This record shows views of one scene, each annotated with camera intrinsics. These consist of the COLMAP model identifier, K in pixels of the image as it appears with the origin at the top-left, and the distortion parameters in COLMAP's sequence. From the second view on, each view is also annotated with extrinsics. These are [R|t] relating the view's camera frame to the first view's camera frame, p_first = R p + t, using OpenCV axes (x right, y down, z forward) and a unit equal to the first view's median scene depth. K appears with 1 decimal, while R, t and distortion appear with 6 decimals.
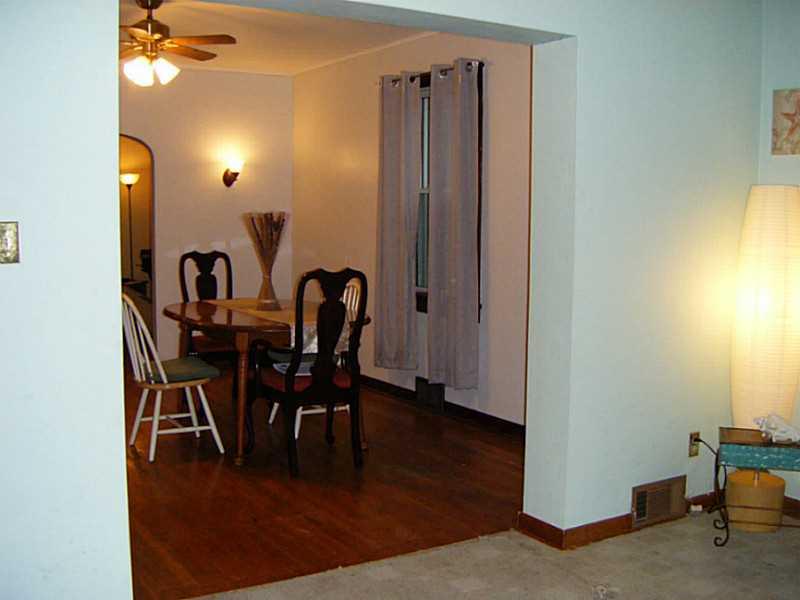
lens RADIAL K [[920.2, 0, 401.0], [0, 920.2, 298.1], [0, 0, 1]] dist [-0.198020, 0.000000]
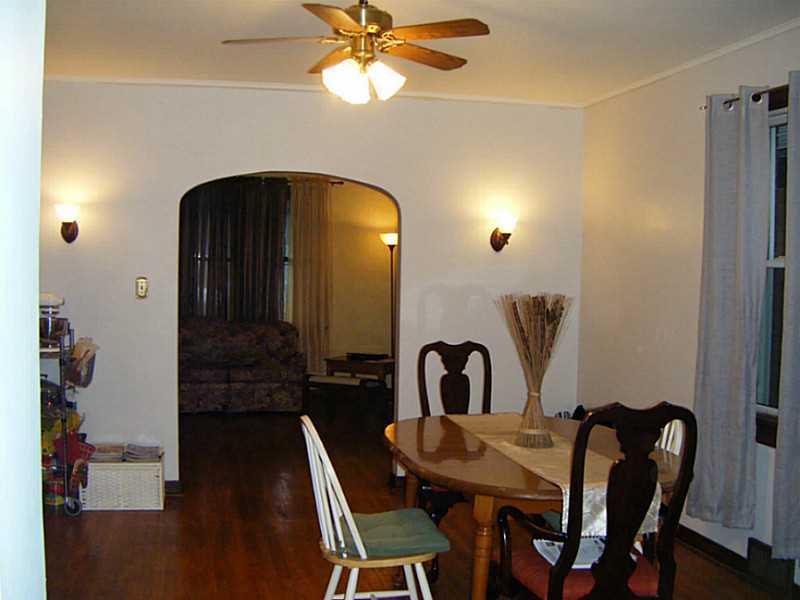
lens RADIAL K [[920.2, 0, 405.3], [0, 920.2, 304.4], [0, 0, 1]] dist [-0.198020, 0.000000]
pose [[0.950648, 0.022665, -0.309441, -0.033152], [-0.040782, 0.997803, -0.052204, -0.048986], [0.307578, 0.062247, 0.949484, 0.349461]]
